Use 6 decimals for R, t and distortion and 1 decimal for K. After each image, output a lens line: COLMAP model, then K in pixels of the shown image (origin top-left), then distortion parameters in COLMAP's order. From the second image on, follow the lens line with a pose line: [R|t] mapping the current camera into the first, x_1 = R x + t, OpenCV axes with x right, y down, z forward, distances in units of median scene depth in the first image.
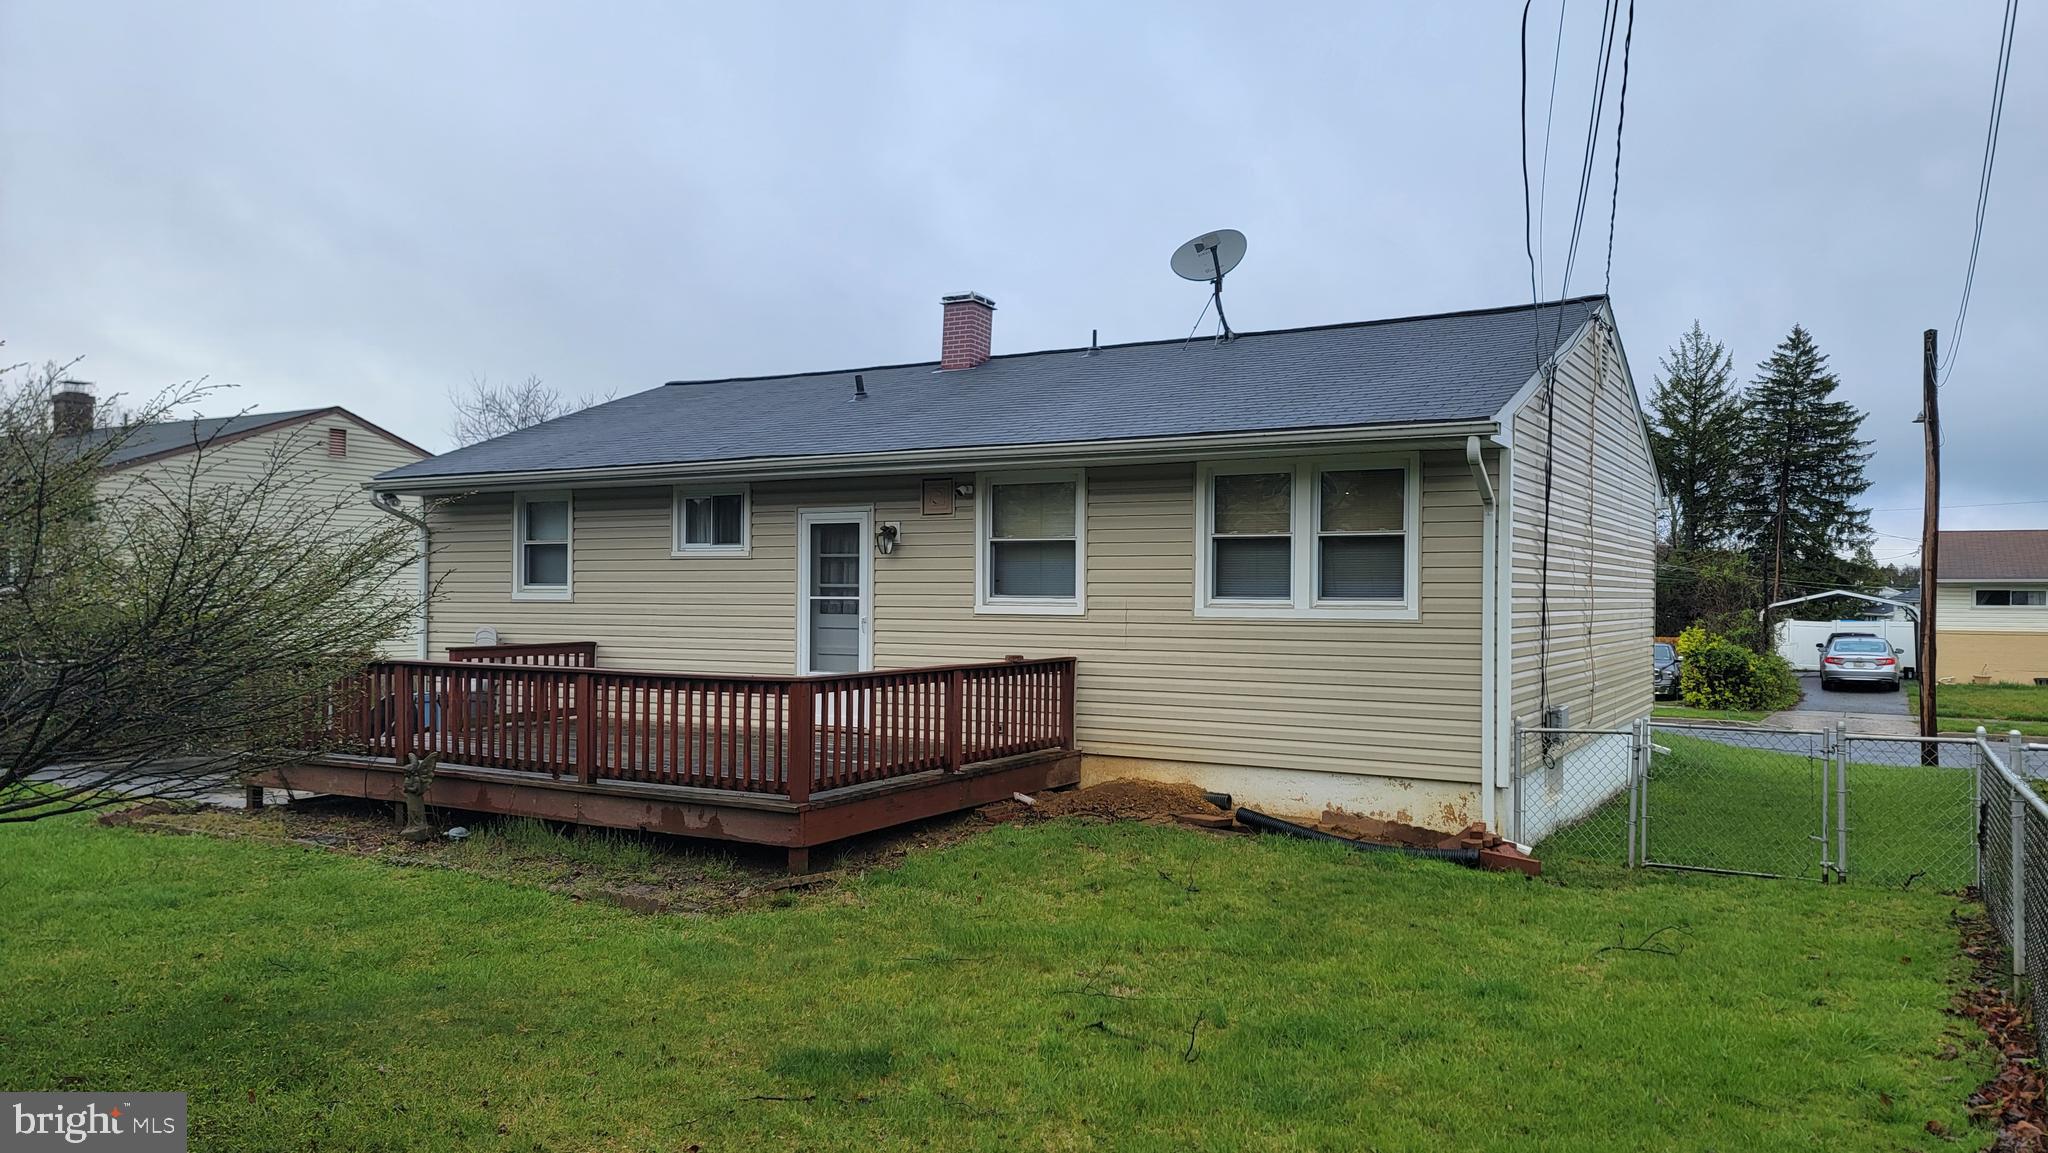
lens RADIAL K [[1421.0, 0, 1075.2], [0, 1421.0, 568.6], [0, 0, 1]] dist [0.076440, -0.057829]
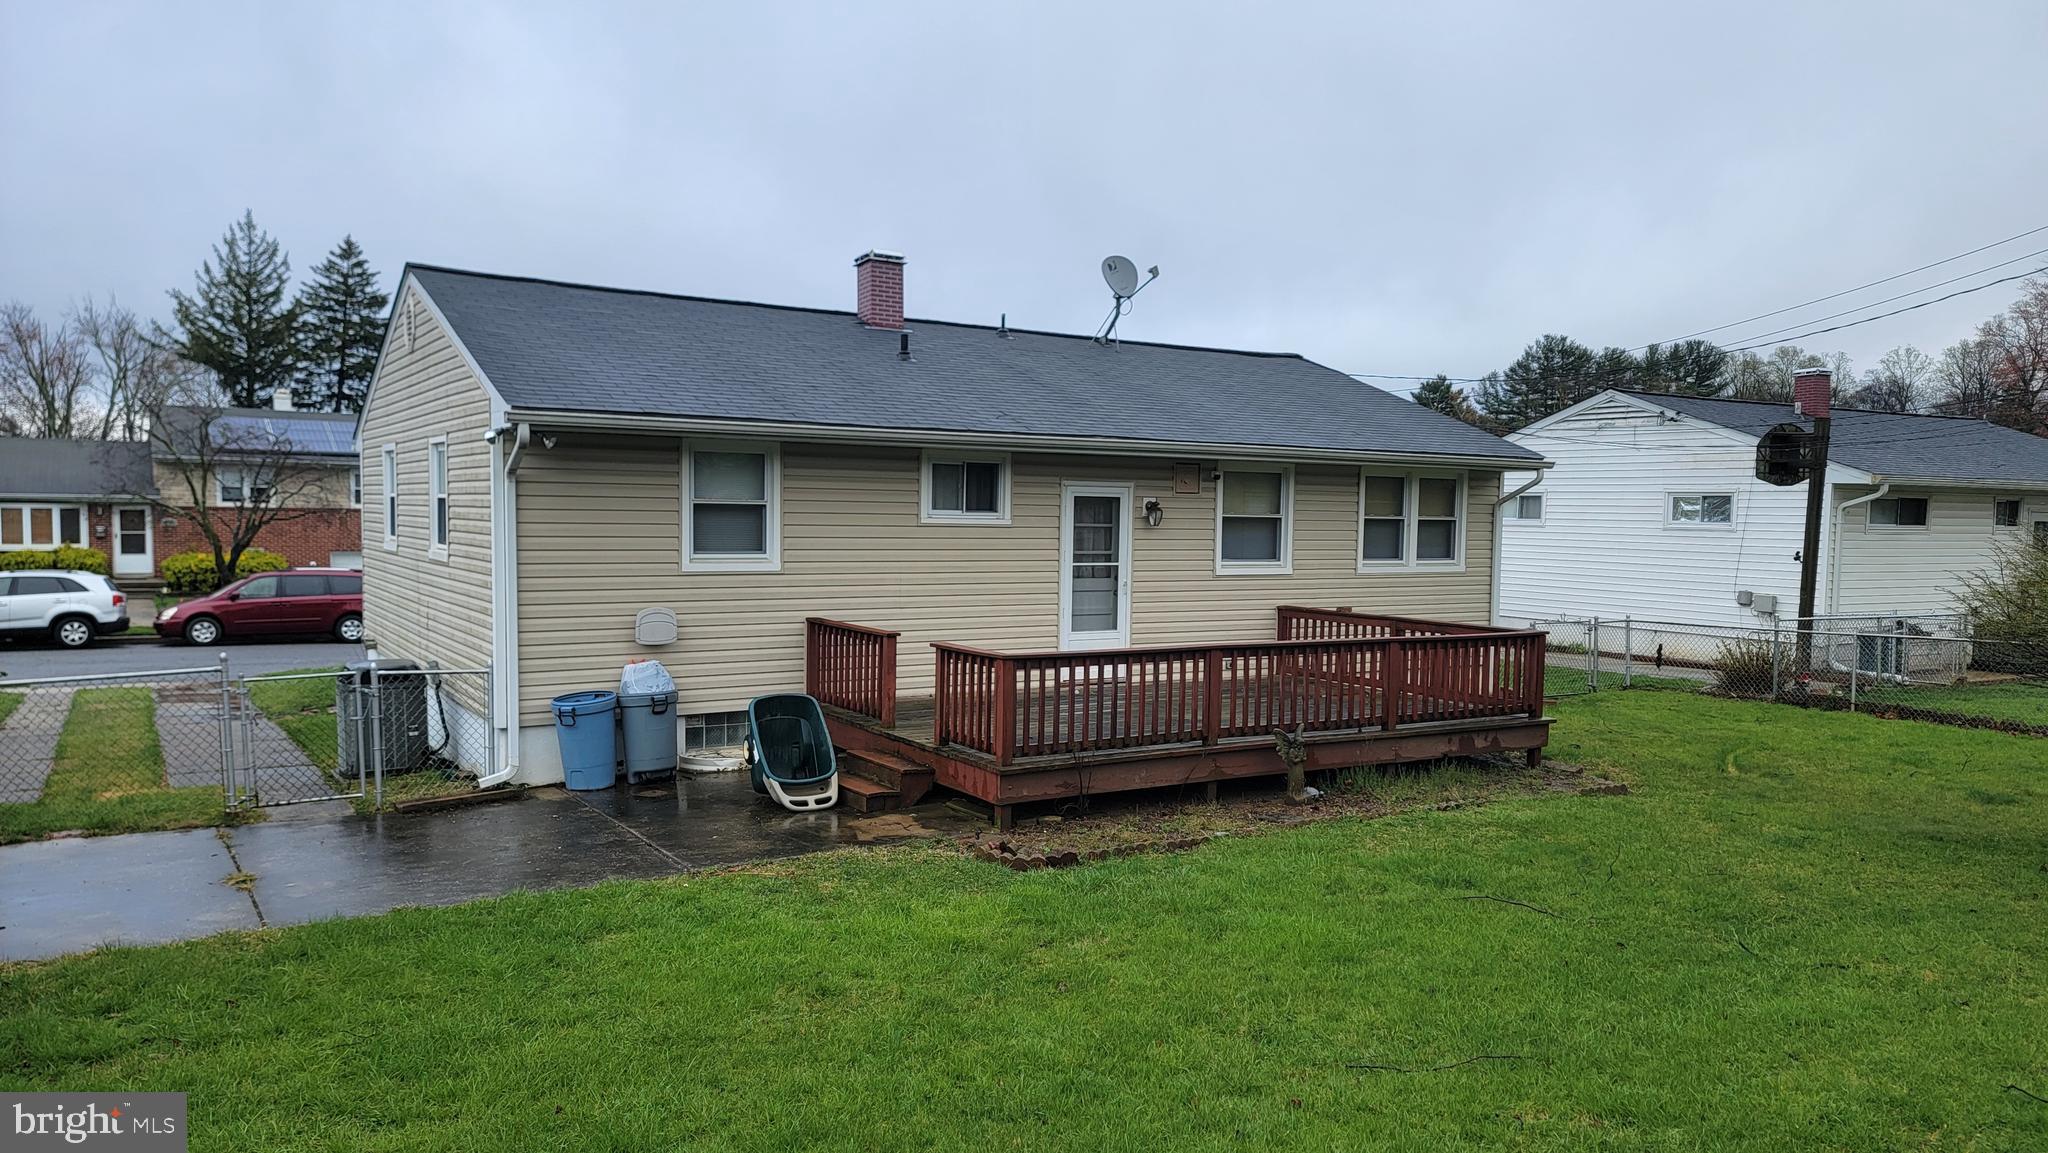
lens RADIAL K [[1421.0, 0, 1045.9], [0, 1421.0, 582.2], [0, 0, 1]] dist [0.076440, -0.057829]
pose [[0.476694, -0.041125, 0.878107, -1.229416], [-0.030745, 0.997514, 0.063408, -0.036282], [-0.878531, -0.057224, 0.474245, 0.543086]]
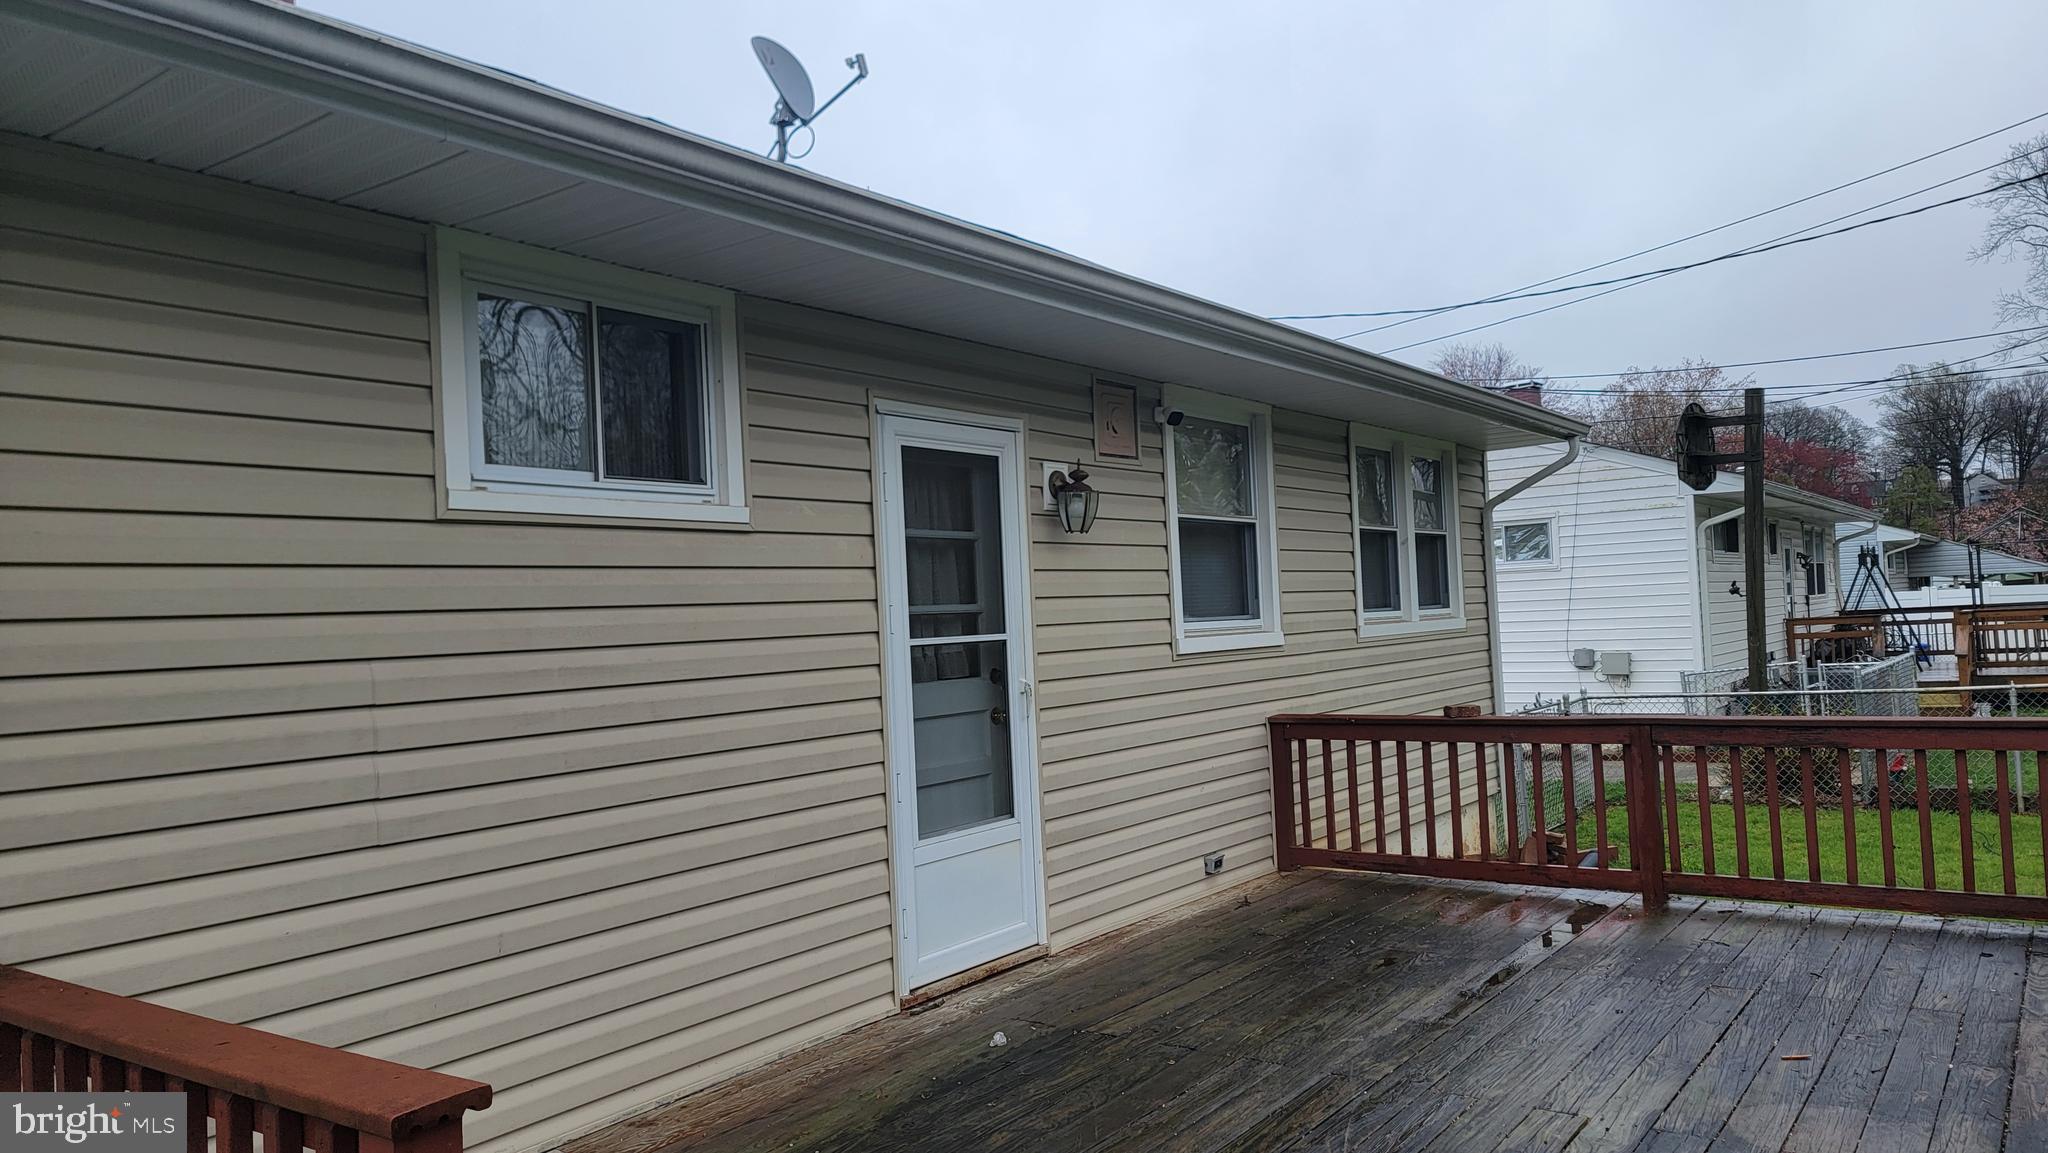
lens RADIAL K [[1421.0, 0, 1023.4], [0, 1421.0, 582.4], [0, 0, 1]] dist [0.076440, -0.057829]
pose [[0.115651, 0.018011, 0.993127, -0.594952], [0.029892, 0.999320, -0.021604, 0.014539], [-0.992840, 0.032185, 0.115034, 0.995906]]
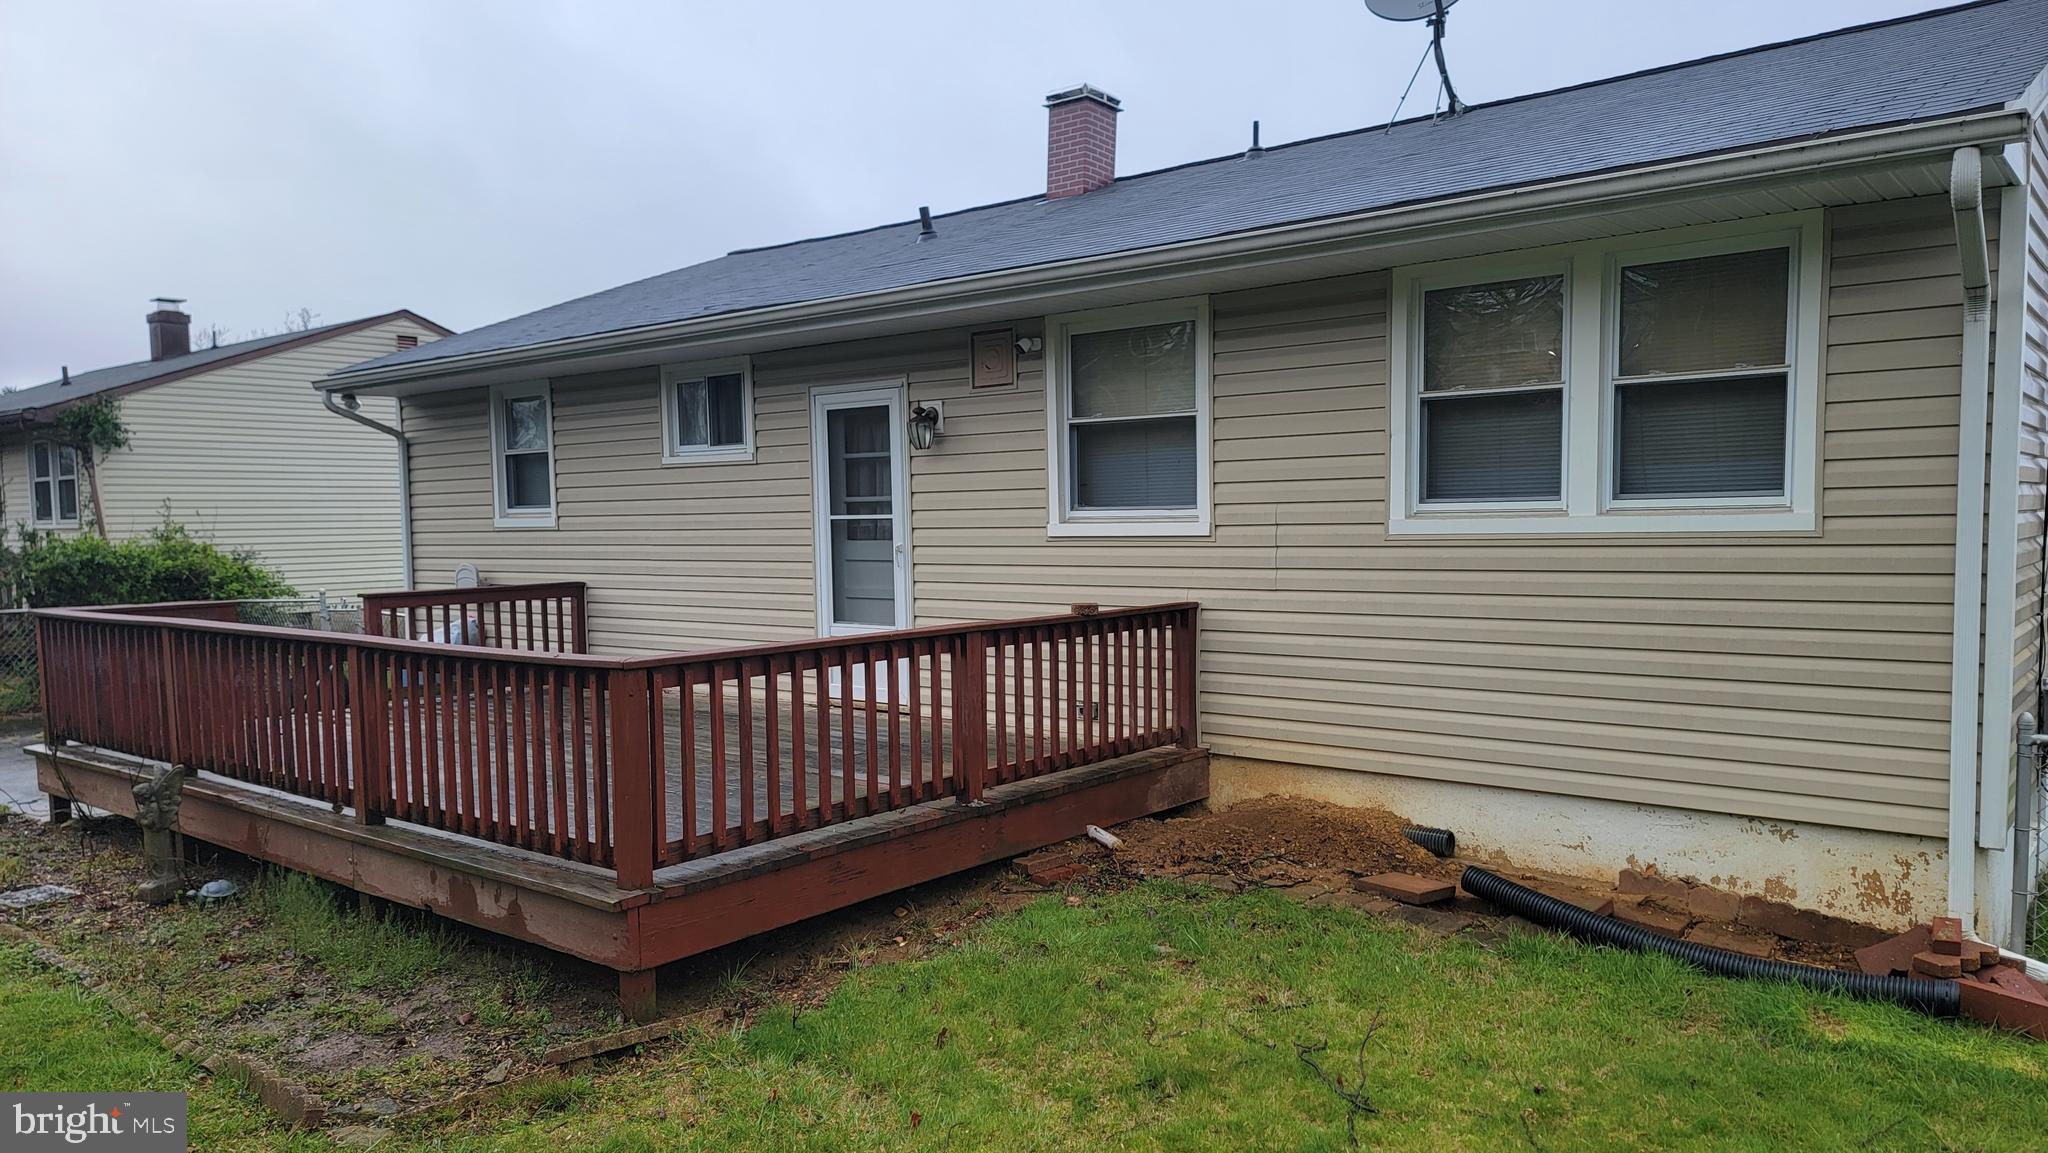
lens RADIAL K [[1421.0, 0, 1068.2], [0, 1421.0, 603.6], [0, 0, 1]] dist [0.076440, -0.057829]
pose [[0.986508, -0.011181, -0.163330, 0.044535], [0.024140, 0.996694, 0.077575, 0.012118], [0.161922, -0.080471, 0.983517, 0.356698]]
